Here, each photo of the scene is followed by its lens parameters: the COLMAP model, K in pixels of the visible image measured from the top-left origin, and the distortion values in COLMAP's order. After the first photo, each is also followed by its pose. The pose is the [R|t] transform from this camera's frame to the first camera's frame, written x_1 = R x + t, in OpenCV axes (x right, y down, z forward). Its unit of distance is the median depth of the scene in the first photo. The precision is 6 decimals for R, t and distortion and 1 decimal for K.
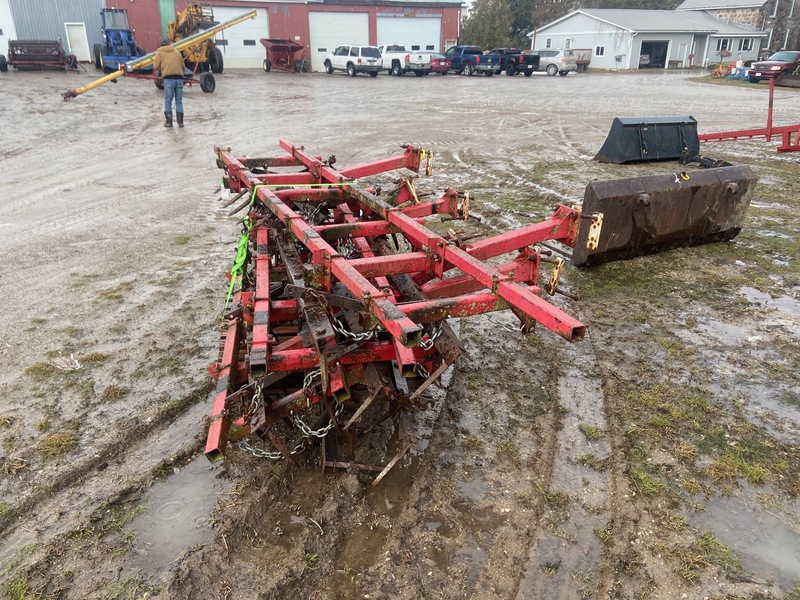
lens RADIAL K [[597.8, 0, 393.3], [0, 597.8, 301.4], [0, 0, 1]] dist [0.132525, -0.155340]
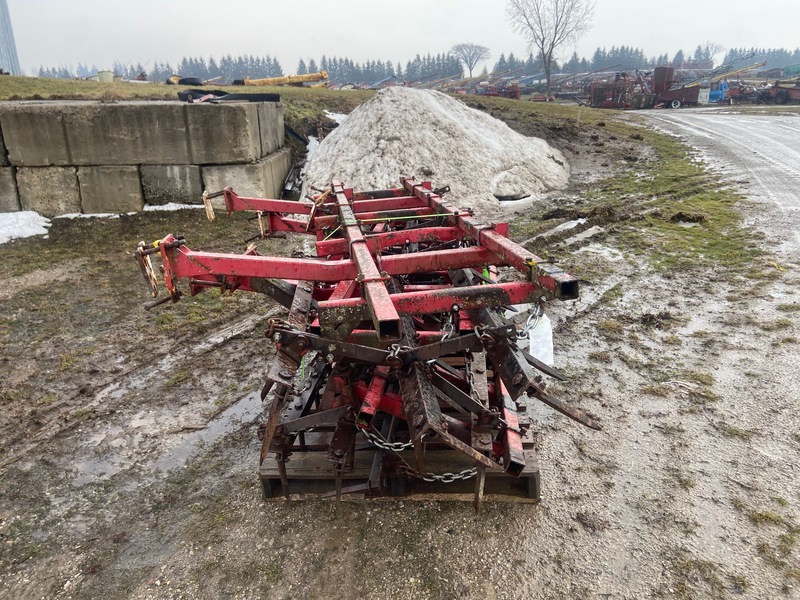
lens RADIAL K [[605.2, 0, 399.1], [0, 605.2, 292.0], [0, 0, 1]] dist [0.128879, -0.163897]
pose [[-0.956470, -0.075292, 0.281949, -0.029759], [0.132782, 0.748065, 0.650206, -0.052760], [-0.259872, 0.659340, -0.705505, 0.131929]]
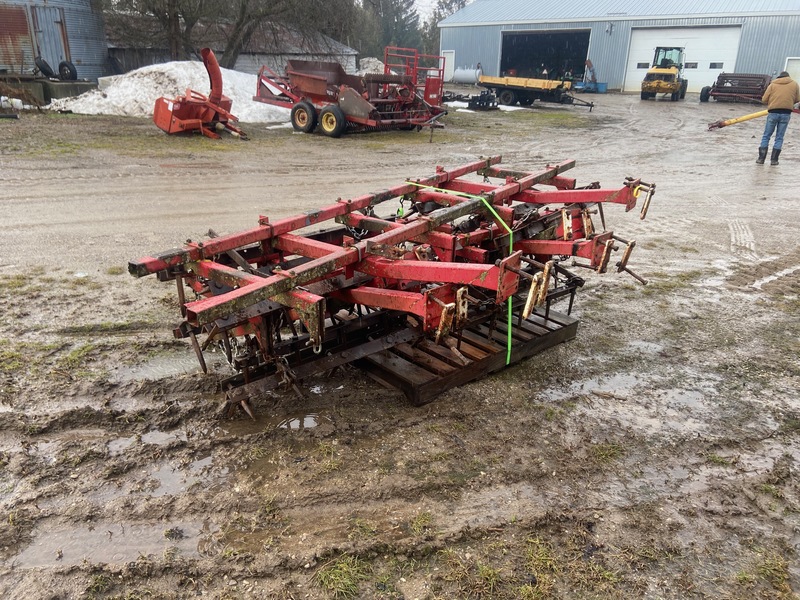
lens RADIAL K [[601.4, 0, 405.2], [0, 601.4, 297.1], [0, 0, 1]] dist [0.137209, -0.161898]
pose [[0.510972, 0.303481, -0.804243, 0.058235], [-0.350579, 0.927830, 0.127378, -0.010624], [0.784858, 0.216864, 0.580490, 0.029962]]
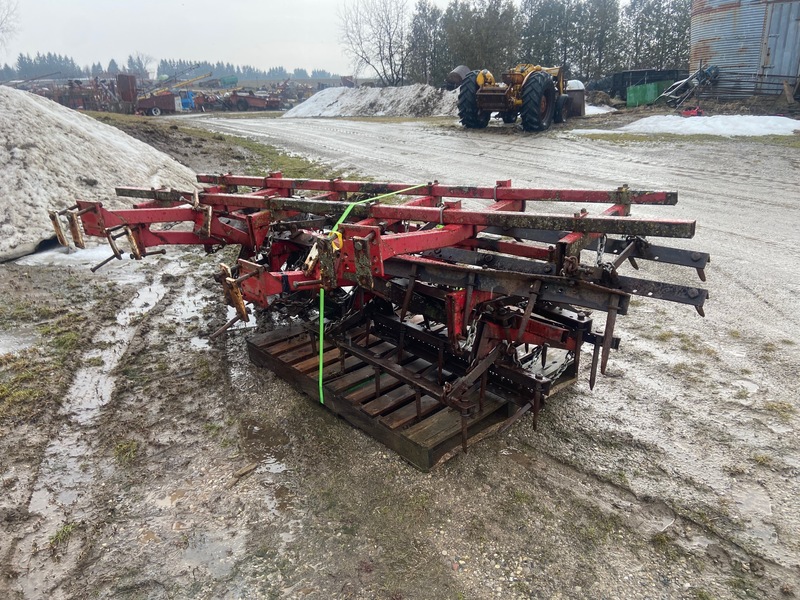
lens RADIAL K [[601.4, 0, 405.2], [0, 601.4, 297.1], [0, 0, 1]] dist [0.137209, -0.161898]
pose [[-0.860507, 0.183765, -0.475140, 0.023669], [-0.182994, 0.758926, 0.624935, -0.051118], [0.475437, 0.624709, -0.619434, 0.132093]]
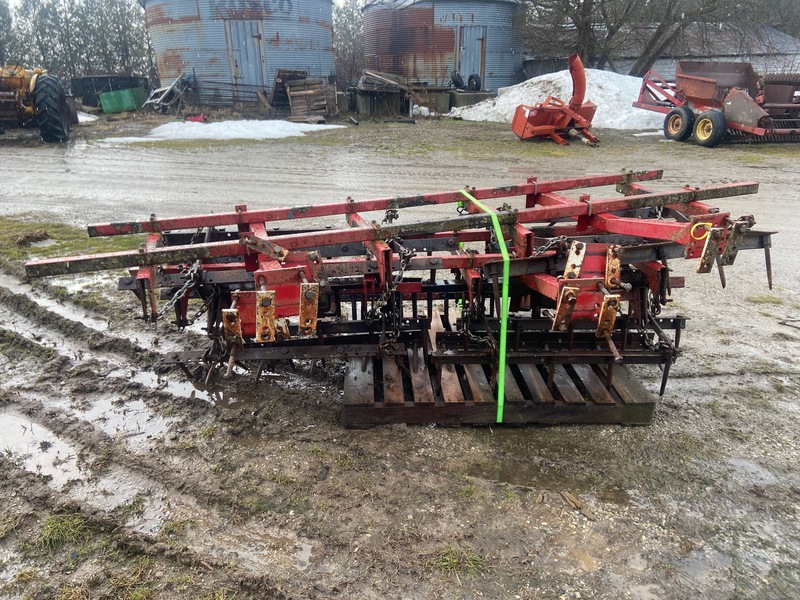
lens RADIAL K [[605.2, 0, 399.1], [0, 605.2, 292.0], [0, 0, 1]] dist [0.128879, -0.163897]
pose [[-0.155203, 0.324055, -0.933221, 0.061308], [-0.380740, 0.852066, 0.359195, -0.028681], [0.911564, 0.411062, -0.008862, 0.075976]]
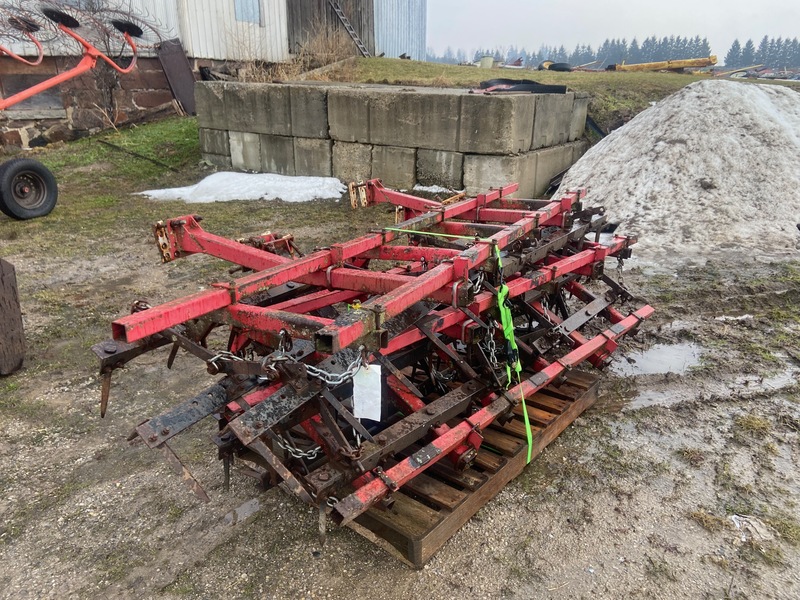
lens RADIAL K [[601.4, 0, 405.2], [0, 601.4, 297.1], [0, 0, 1]] dist [0.137209, -0.161898]
pose [[-0.612086, -0.281480, 0.738999, -0.057471], [0.302943, 0.779750, 0.547919, -0.045796], [-0.730463, 0.559248, -0.392002, 0.110019]]
